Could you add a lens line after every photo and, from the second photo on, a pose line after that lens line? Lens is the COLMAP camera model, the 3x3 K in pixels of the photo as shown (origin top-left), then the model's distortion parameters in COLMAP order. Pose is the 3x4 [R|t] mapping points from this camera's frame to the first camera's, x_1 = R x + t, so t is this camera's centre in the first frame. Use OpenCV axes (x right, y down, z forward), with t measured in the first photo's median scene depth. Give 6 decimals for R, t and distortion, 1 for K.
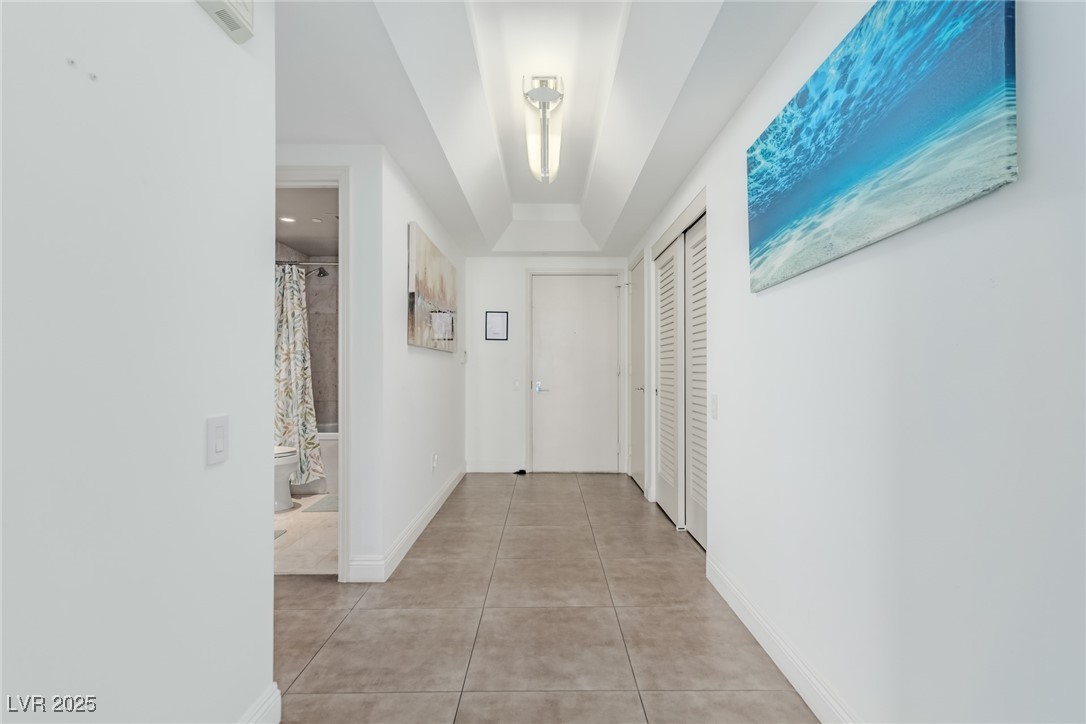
lens RADIAL K [[505.4, 0, 553.6], [0, 505.4, 365.5], [0, 0, 1]] dist [0.001850, 0.000915]
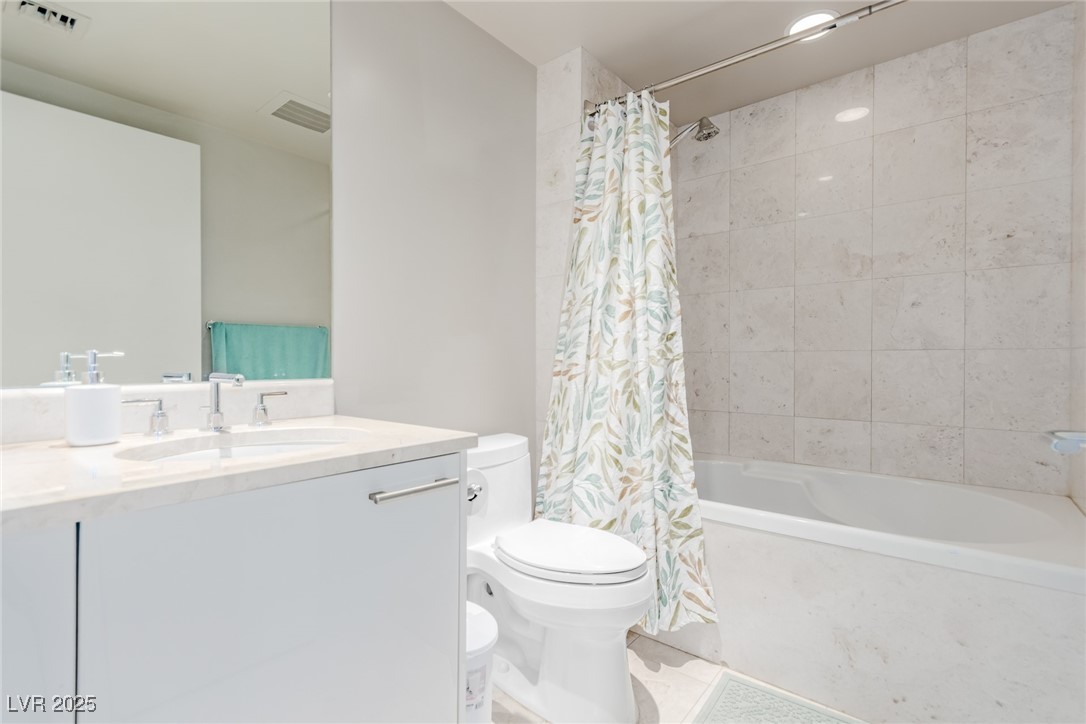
lens RADIAL K [[505.4, 0, 551.3], [0, 505.4, 363.2], [0, 0, 1]] dist [0.001850, 0.000915]
pose [[0.769557, 0.003263, -0.638570, -0.308690], [-0.000078, 0.999987, 0.005016, 0.025520], [0.638578, -0.003810, 0.769548, 0.635001]]
